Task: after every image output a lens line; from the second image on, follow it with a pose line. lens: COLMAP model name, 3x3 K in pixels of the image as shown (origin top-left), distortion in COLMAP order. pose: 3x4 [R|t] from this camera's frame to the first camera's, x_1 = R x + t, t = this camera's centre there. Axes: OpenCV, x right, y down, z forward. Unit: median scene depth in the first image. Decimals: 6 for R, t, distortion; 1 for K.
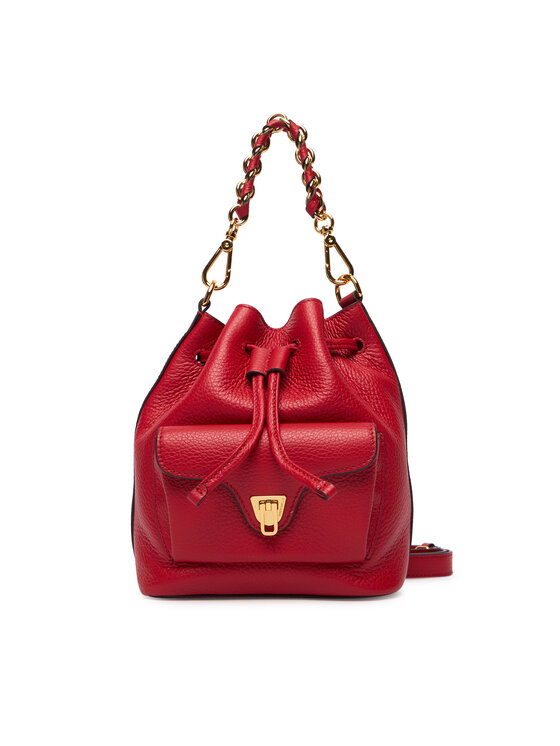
lens RADIAL K [[1074.1, 0, 281.1], [0, 1074.1, 375.0], [0, 0, 1]] dist [-0.061195, 0.000000]
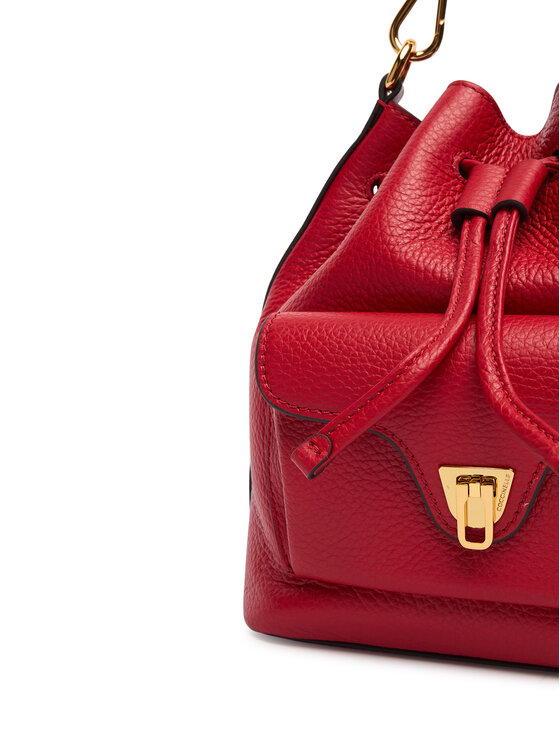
lens RADIAL K [[1118.1, 0, 280.9], [0, 1118.1, 370.4], [0, 0, 1]] dist [-0.173432, 0.000000]
pose [[0.952671, 0.062600, -0.297487, 0.048003], [-0.043807, 0.996624, 0.069431, 0.038777], [0.300829, -0.053113, 0.952198, 0.497585]]
